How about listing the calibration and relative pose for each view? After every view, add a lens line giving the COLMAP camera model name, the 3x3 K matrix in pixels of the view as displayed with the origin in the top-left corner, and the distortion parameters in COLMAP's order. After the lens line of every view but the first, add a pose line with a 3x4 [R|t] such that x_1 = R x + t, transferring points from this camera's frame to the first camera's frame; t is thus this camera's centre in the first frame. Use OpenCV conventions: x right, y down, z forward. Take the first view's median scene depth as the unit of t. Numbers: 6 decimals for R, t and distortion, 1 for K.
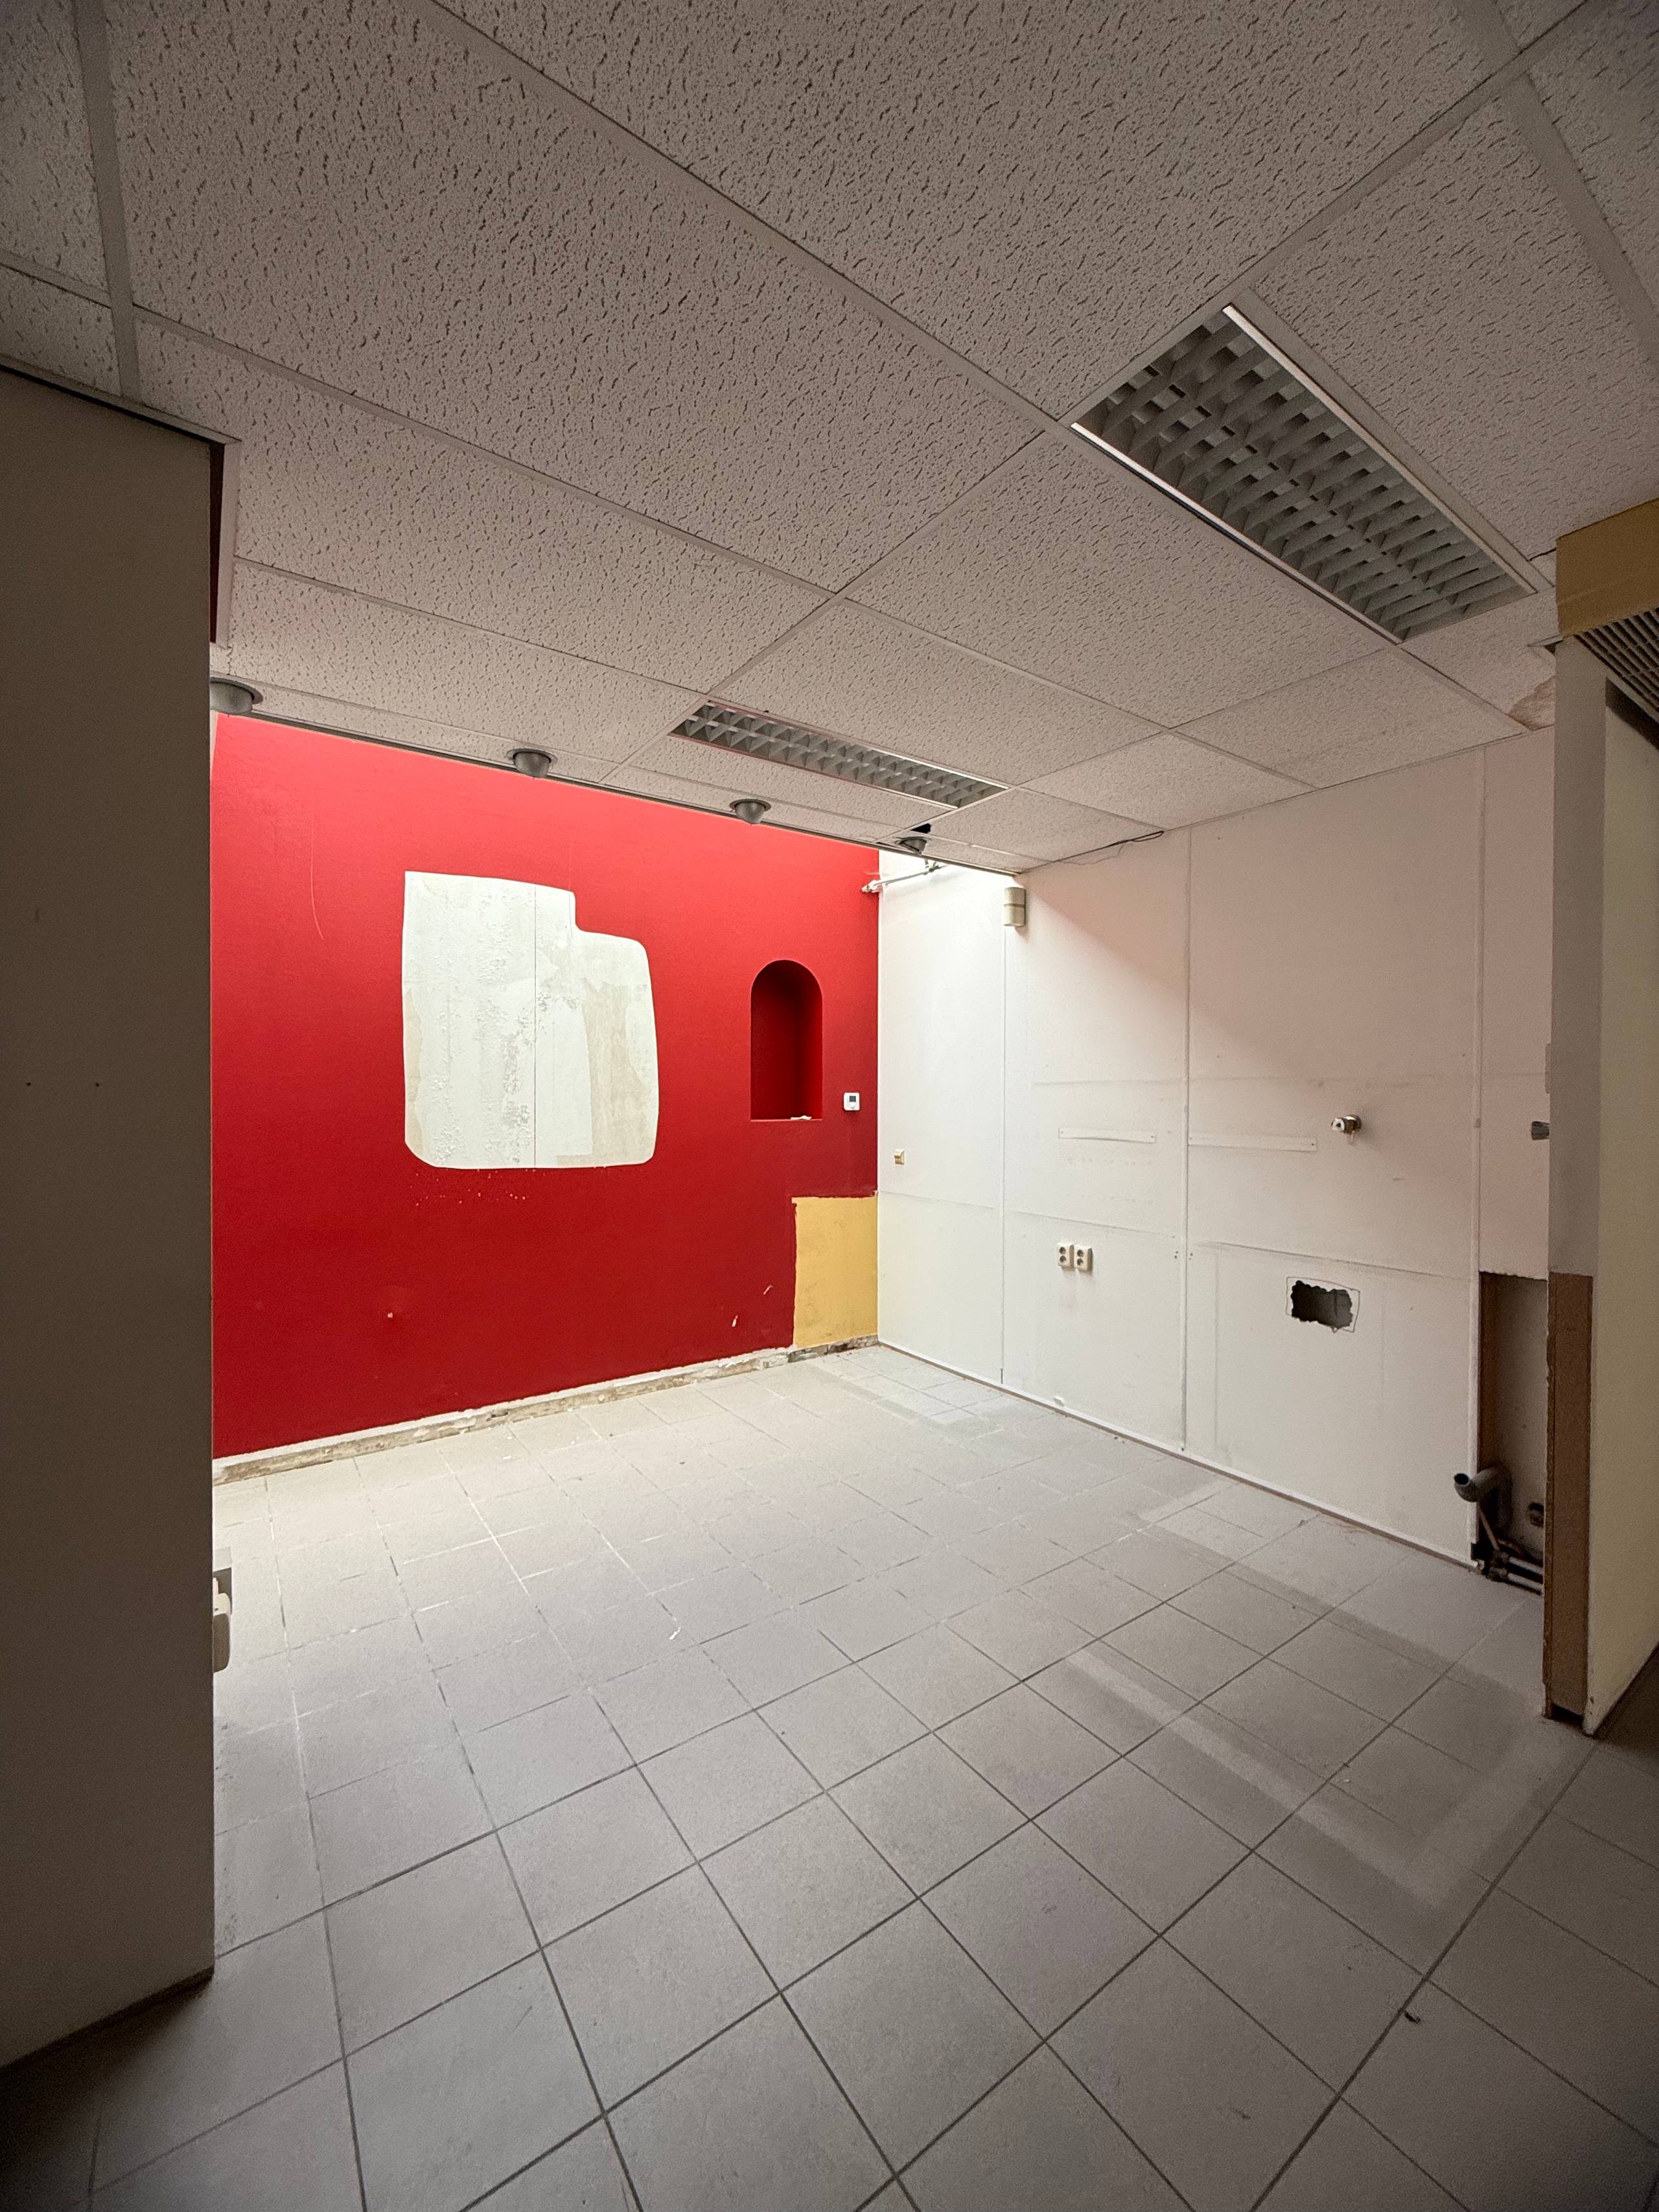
lens RADIAL K [[878.4, 0, 829.9], [0, 878.4, 1102.3], [0, 0, 1]] dist [0.000210, 0.000023]
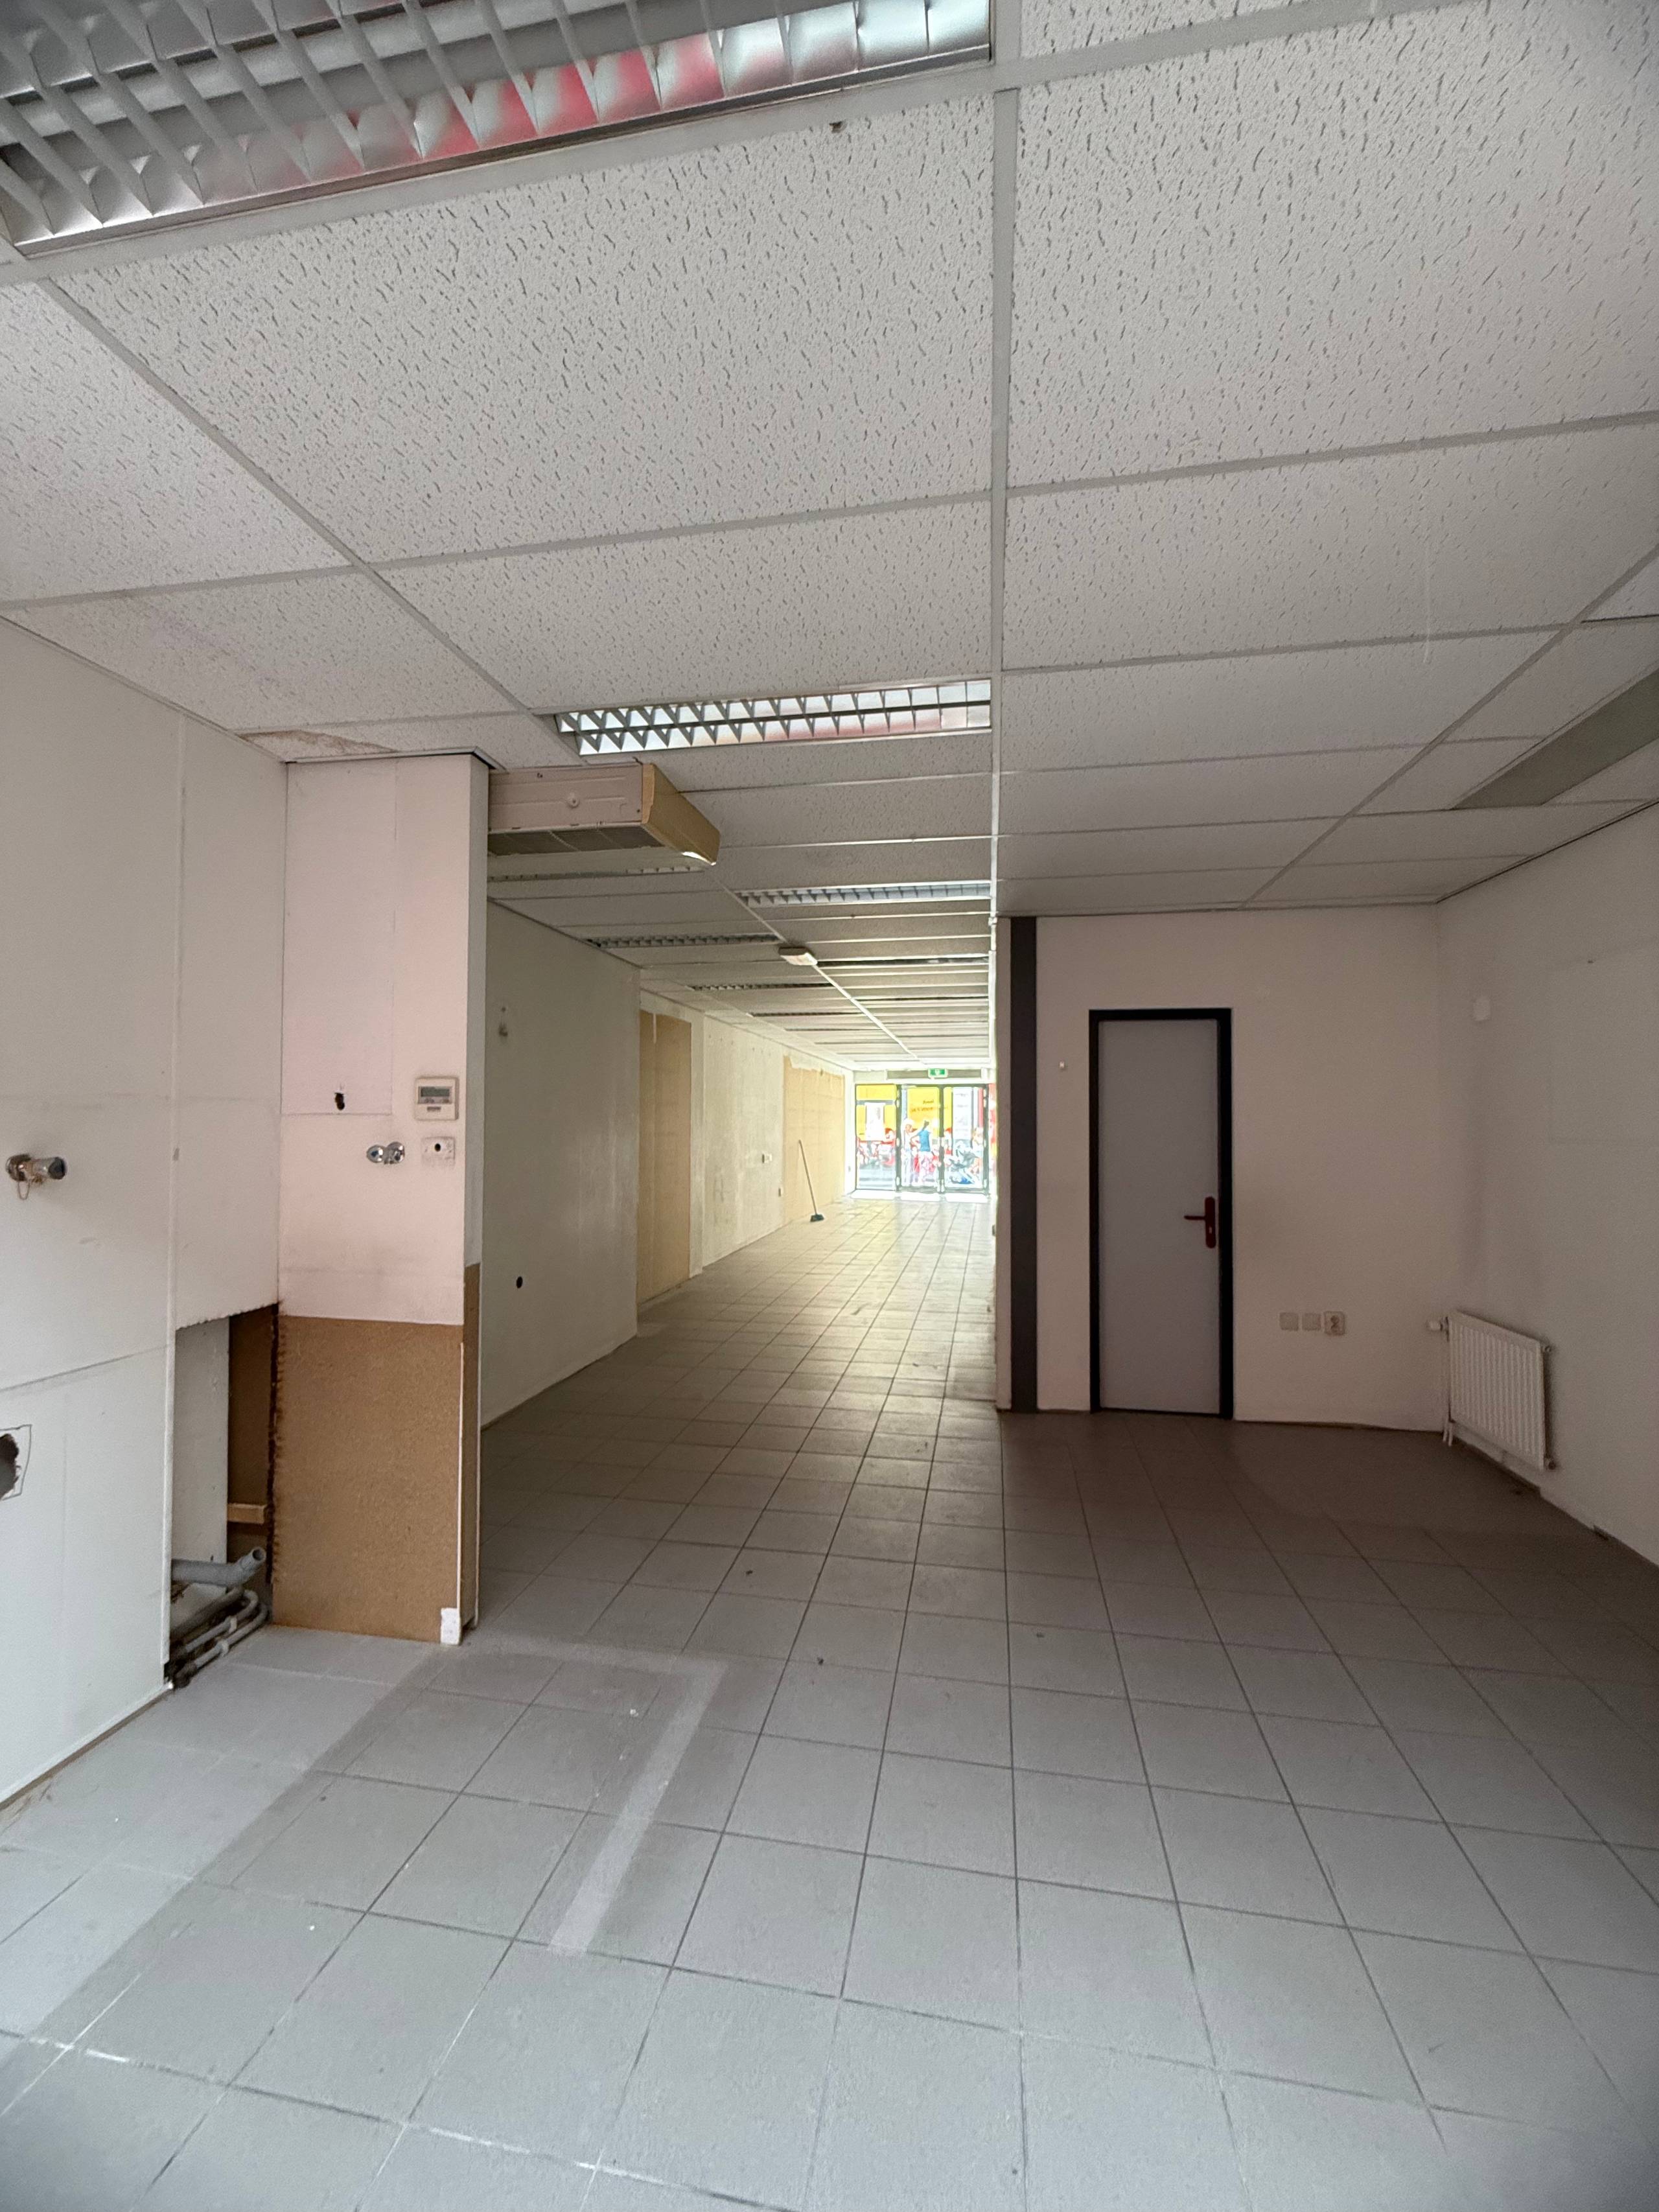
lens RADIAL K [[878.4, 0, 840.0], [0, 878.4, 1115.6], [0, 0, 1]] dist [0.000210, 0.000023]
pose [[-0.705491, 0.003768, 0.708709, -0.382548], [0.004001, 0.999991, -0.001333, -0.011857], [-0.708707, 0.001895, -0.705500, 1.440102]]
